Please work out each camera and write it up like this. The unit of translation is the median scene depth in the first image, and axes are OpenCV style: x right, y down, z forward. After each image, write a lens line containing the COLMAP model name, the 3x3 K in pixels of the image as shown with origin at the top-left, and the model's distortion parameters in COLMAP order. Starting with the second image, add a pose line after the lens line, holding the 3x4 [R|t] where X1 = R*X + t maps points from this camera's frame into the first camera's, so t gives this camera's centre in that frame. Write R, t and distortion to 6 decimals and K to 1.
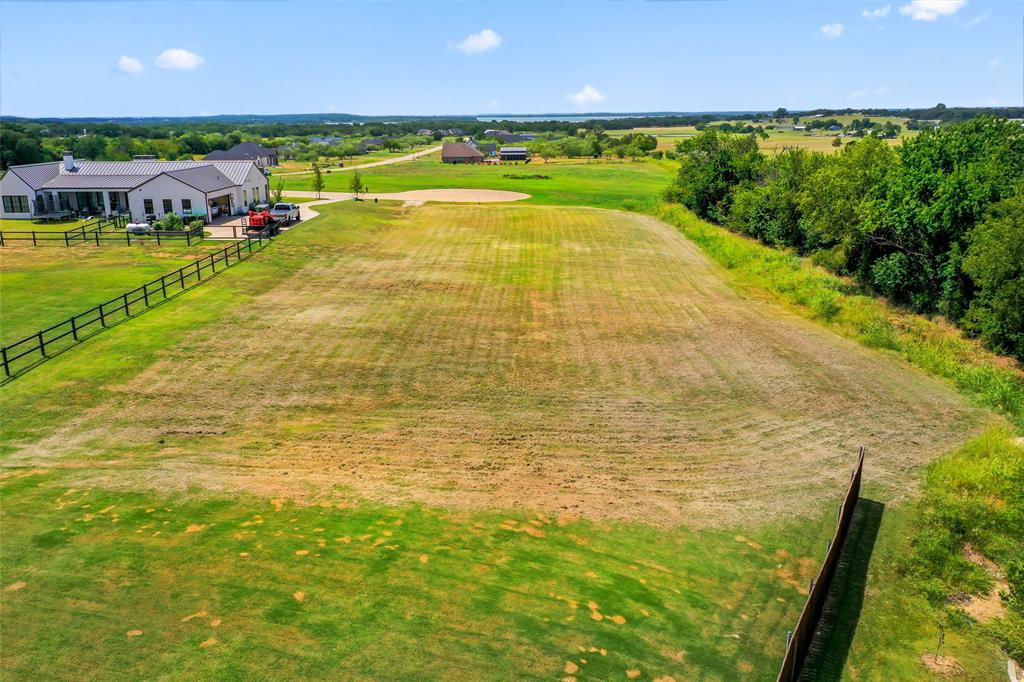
lens RADIAL K [[802.3, 0, 512.0], [0, 802.3, 341.0], [0, 0, 1]] dist [0.006857, -0.002940]
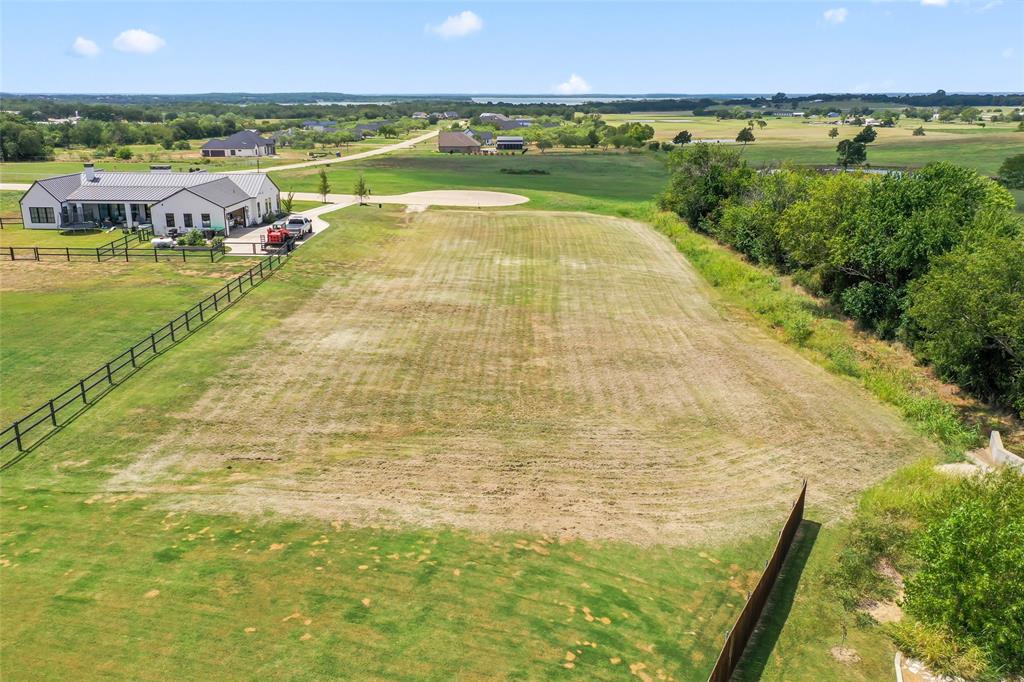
lens RADIAL K [[811.8, 0, 512.0], [0, 811.8, 341.0], [0, 0, 1]] dist [0.003647, 0.004182]
pose [[0.999945, 0.007291, 0.007512, -0.017582], [-0.007438, 0.999777, 0.019742, -0.069348], [-0.007366, -0.019797, 0.999777, -0.164486]]
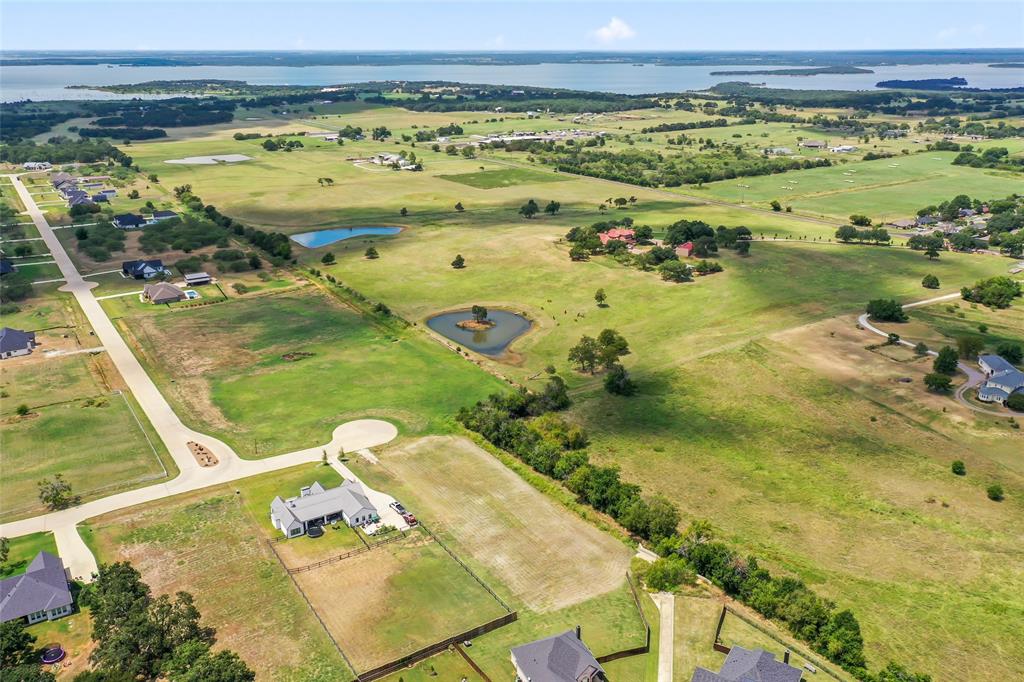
lens RADIAL K [[811.8, 0, 512.0], [0, 811.8, 341.0], [0, 0, 1]] dist [0.003647, 0.004182]
pose [[0.826319, -0.184239, 0.532215, -2.936987], [0.147027, 0.982778, 0.111938, -2.135619], [-0.543673, -0.014246, 0.839176, -3.434794]]
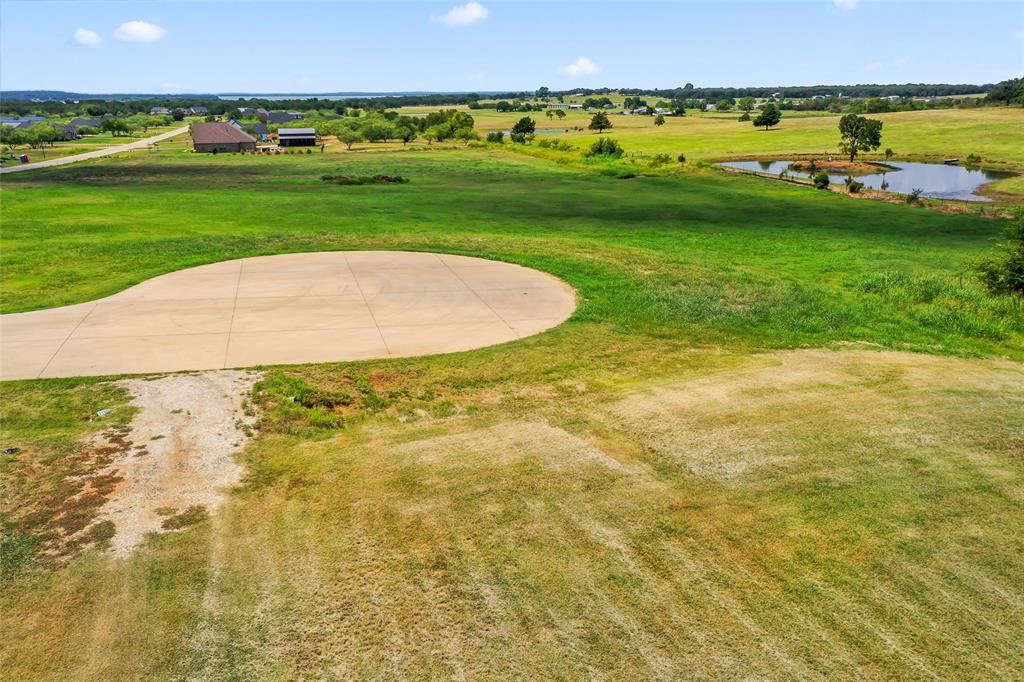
lens RADIAL K [[802.3, 0, 512.0], [0, 802.3, 341.0], [0, 0, 1]] dist [0.006857, -0.002940]
pose [[0.956747, -0.081338, 0.279318, -0.312618], [0.074925, 0.996624, 0.033577, -0.612667], [-0.281106, -0.011196, 0.959611, 2.531350]]
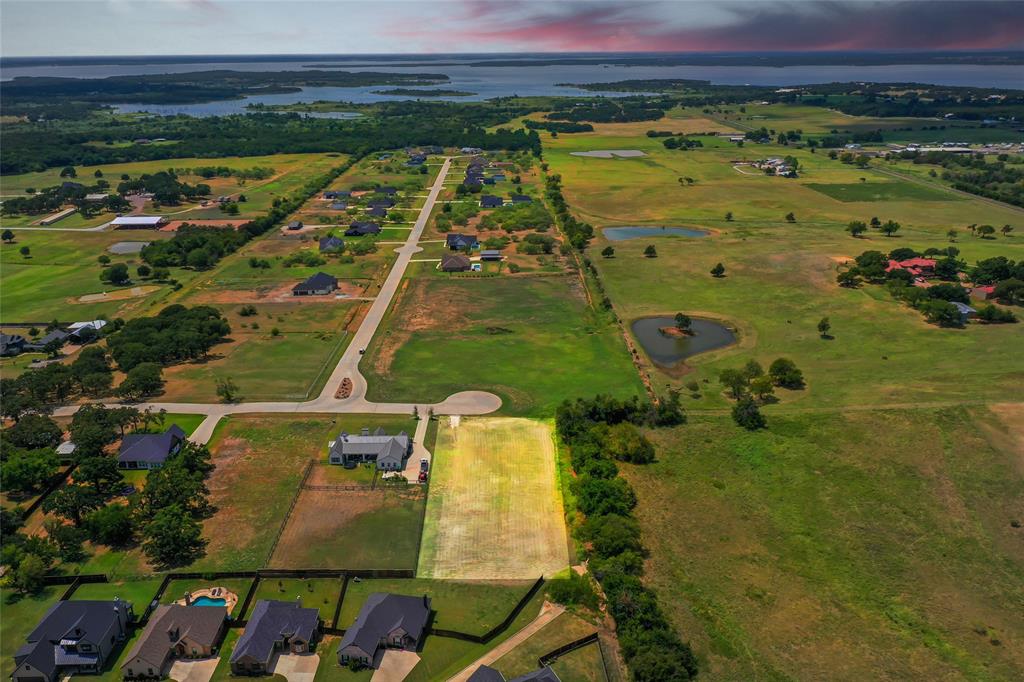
lens RADIAL K [[802.3, 0, 512.0], [0, 802.3, 341.0], [0, 0, 1]] dist [0.006857, -0.002940]
pose [[0.999396, -0.013296, 0.032105, -0.066930], [0.010931, 0.997290, 0.072758, -1.892367], [-0.032985, -0.072363, 0.996833, -4.648469]]
